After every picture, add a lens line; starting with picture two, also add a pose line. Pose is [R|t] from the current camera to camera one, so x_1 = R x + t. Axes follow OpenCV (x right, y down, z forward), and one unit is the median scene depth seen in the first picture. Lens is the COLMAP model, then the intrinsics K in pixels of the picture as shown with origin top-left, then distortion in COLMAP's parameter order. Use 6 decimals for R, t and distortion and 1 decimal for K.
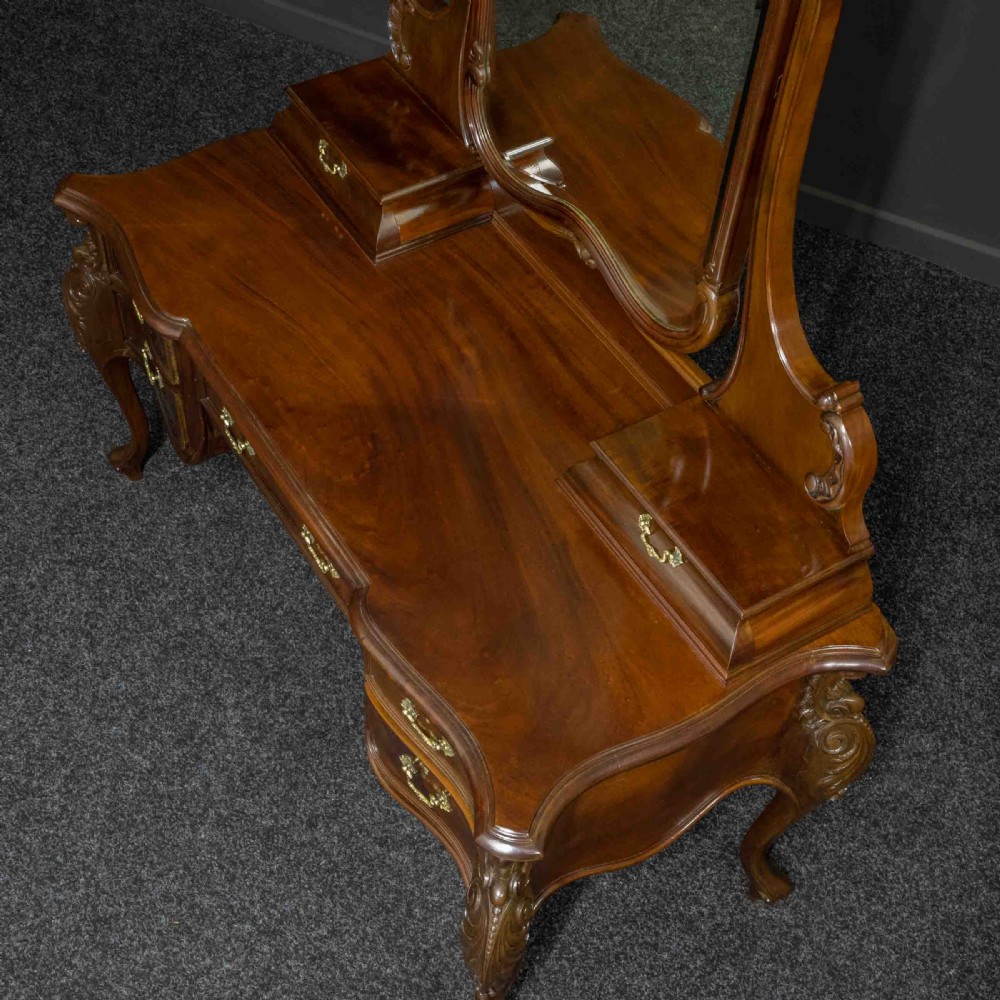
lens RADIAL K [[1541.3, 0, 430.7], [0, 1541.3, 499.5], [0, 0, 1]] dist [-0.009044, 0.078963]
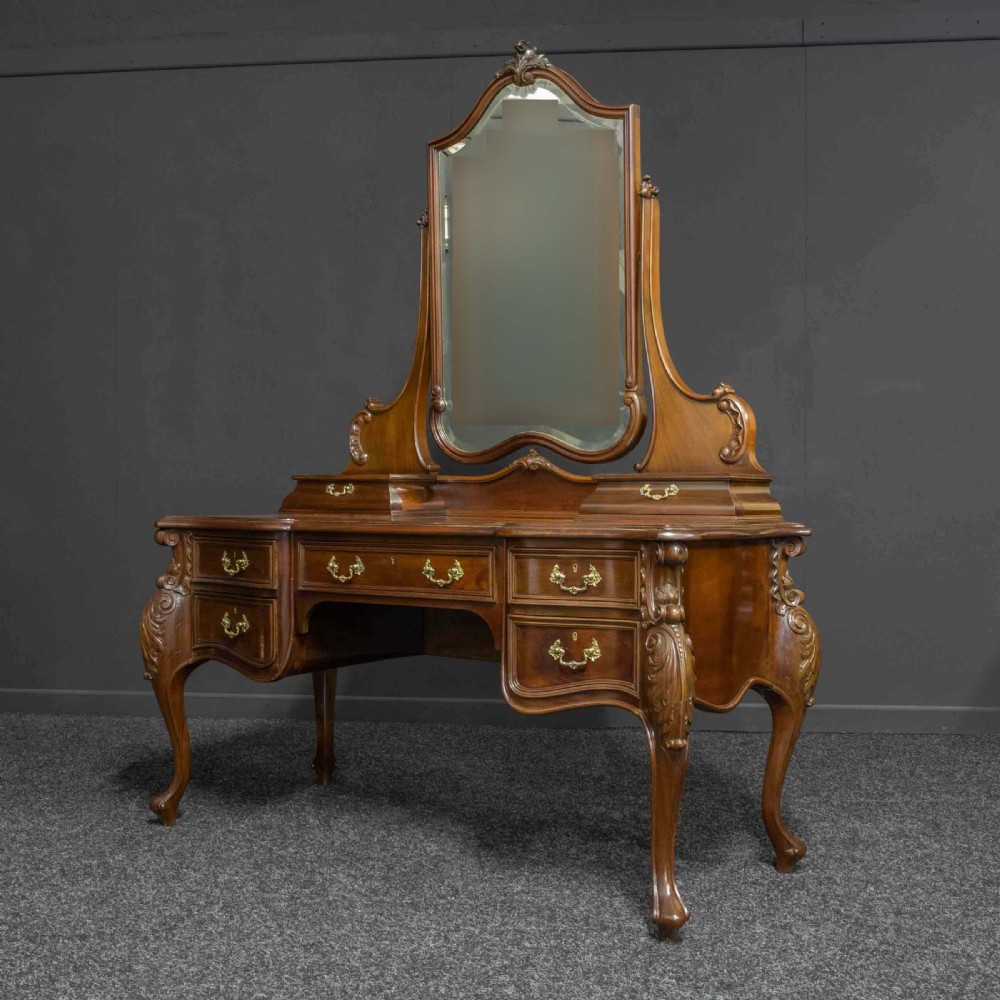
lens RADIAL K [[1318.1, 0, 466.7], [0, 1318.1, 521.1], [0, 0, 1]] dist [-0.075409, 0.082713]
pose [[0.917673, -0.024077, 0.396606, -0.462293], [0.313196, 0.658069, -0.684729, 0.732149], [-0.244508, 0.752573, 0.611433, 0.172935]]
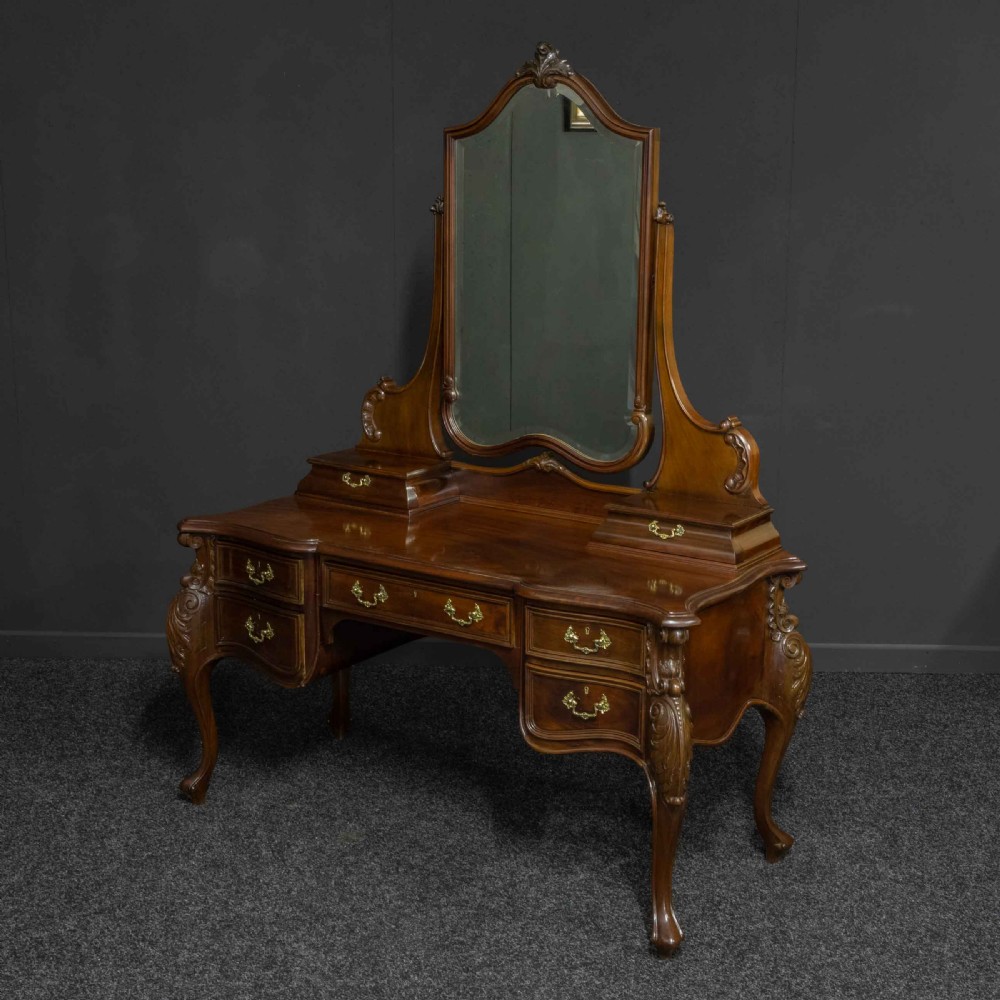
lens RADIAL K [[1544.6, 0, 533.1], [0, 1544.6, 474.3], [0, 0, 1]] dist [-0.024631, 0.046289]
pose [[0.895435, -0.099874, 0.433844, -0.574419], [0.345622, 0.770196, -0.536045, 0.672034], [-0.280608, 0.629939, 0.724179, -0.202132]]
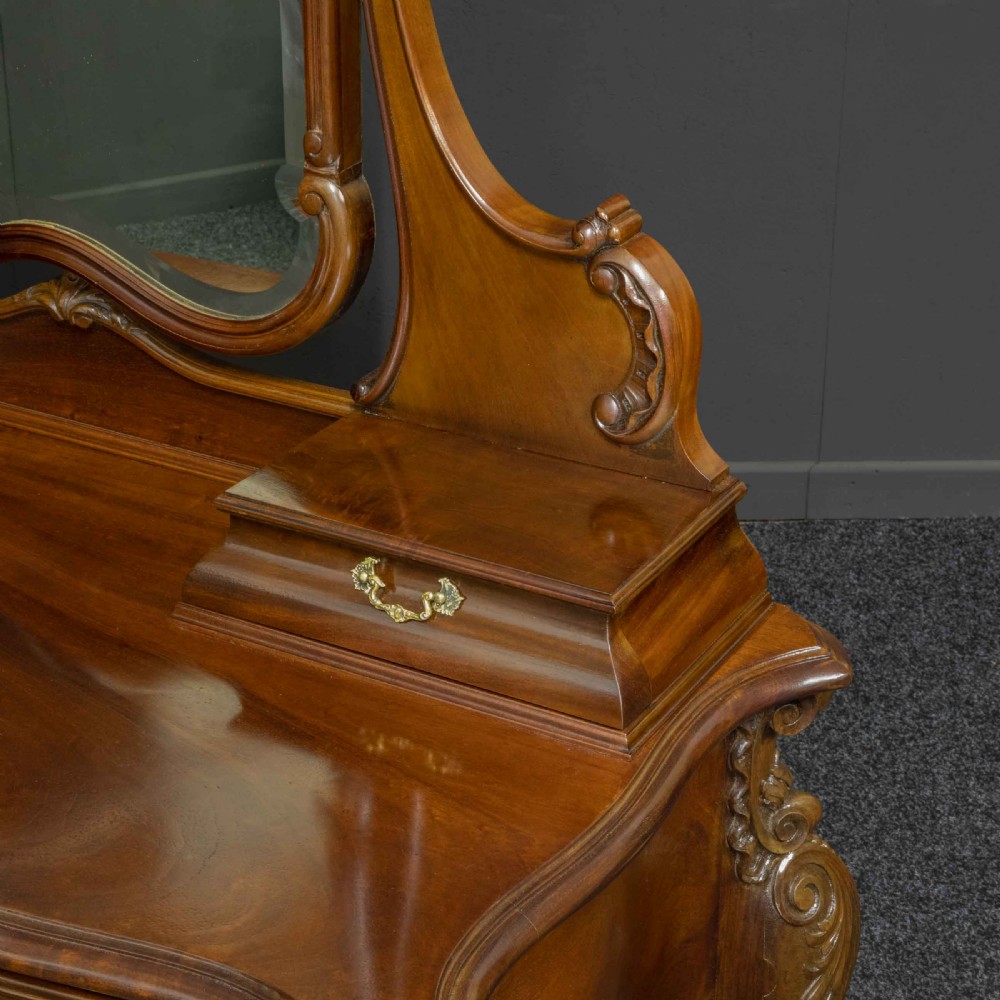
lens RADIAL K [[2225.5, 0, 486.4], [0, 2225.5, 498.4], [0, 0, 1]] dist [0.071718, 0.311976]
pose [[0.871301, -0.239844, 0.428146, -0.121901], [0.391864, 0.865226, -0.312771, 0.200167], [-0.295426, 0.440293, 0.847859, 0.241633]]
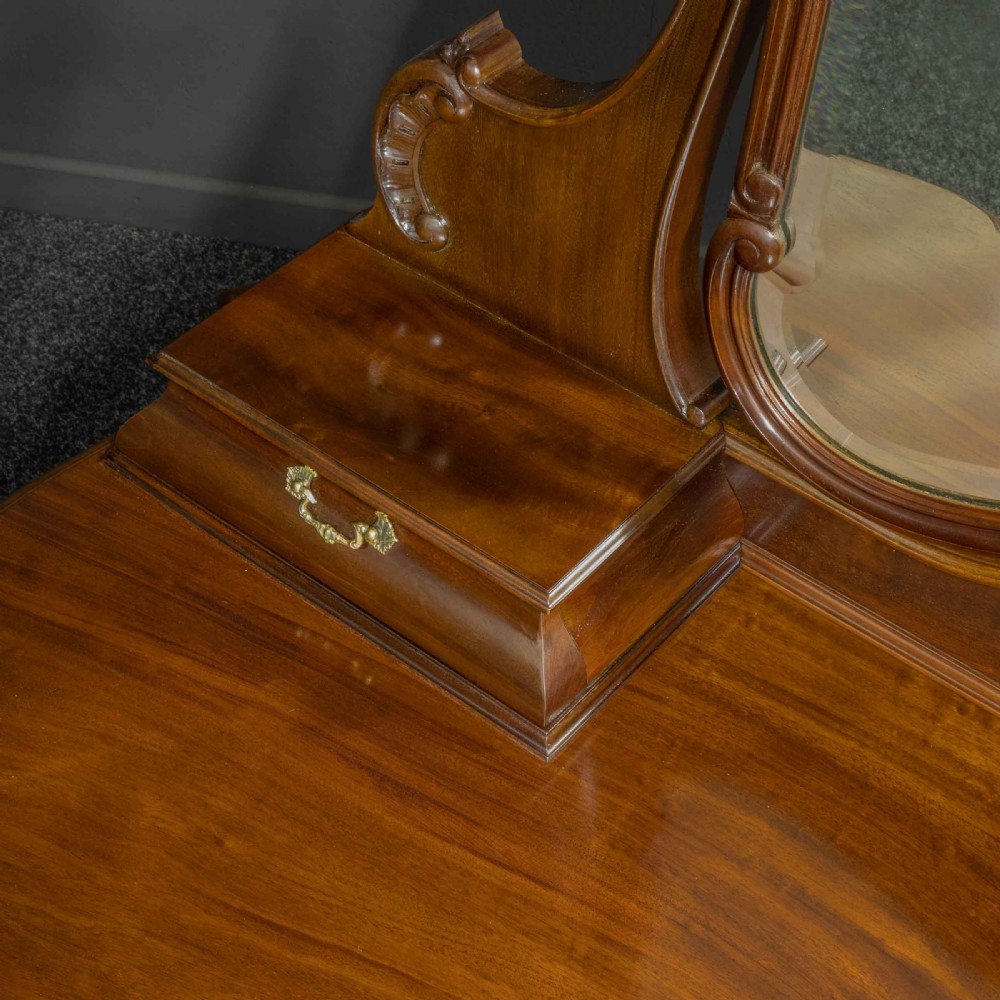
lens RADIAL K [[2085.2, 0, 426.7], [0, 2085.2, 499.0], [0, 0, 1]] dist [0.071916, 0.381853]
pose [[0.938952, -0.234087, 0.252136, -0.171551], [0.253801, 0.966052, -0.048252, -0.187240], [-0.232281, 0.109299, 0.966488, 0.467131]]
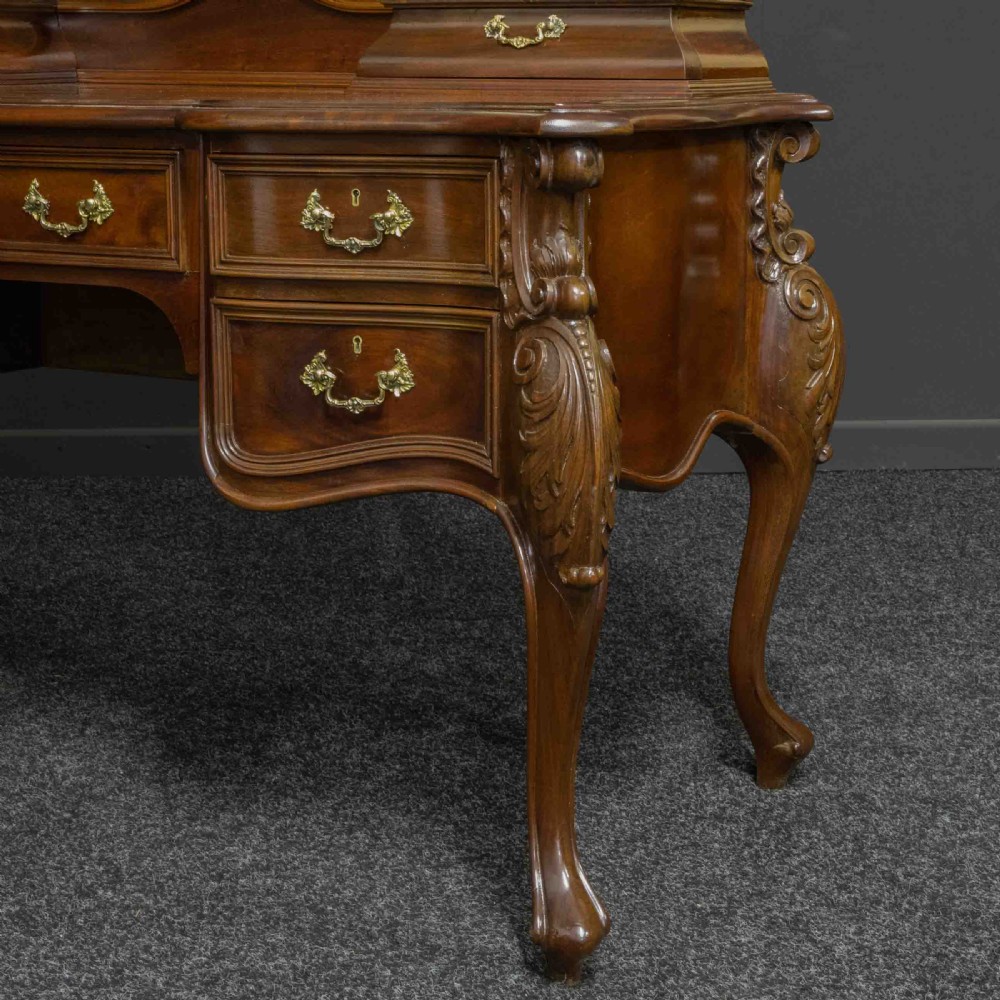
lens RADIAL K [[2128.7, 0, 495.3], [0, 2128.7, 359.2], [0, 0, 1]] dist [-0.018919, 0.241402]
pose [[0.840406, -0.098373, 0.532955, -0.354871], [0.425037, 0.729759, -0.535533, 0.561525], [-0.336246, 0.676591, 0.655106, 0.321662]]
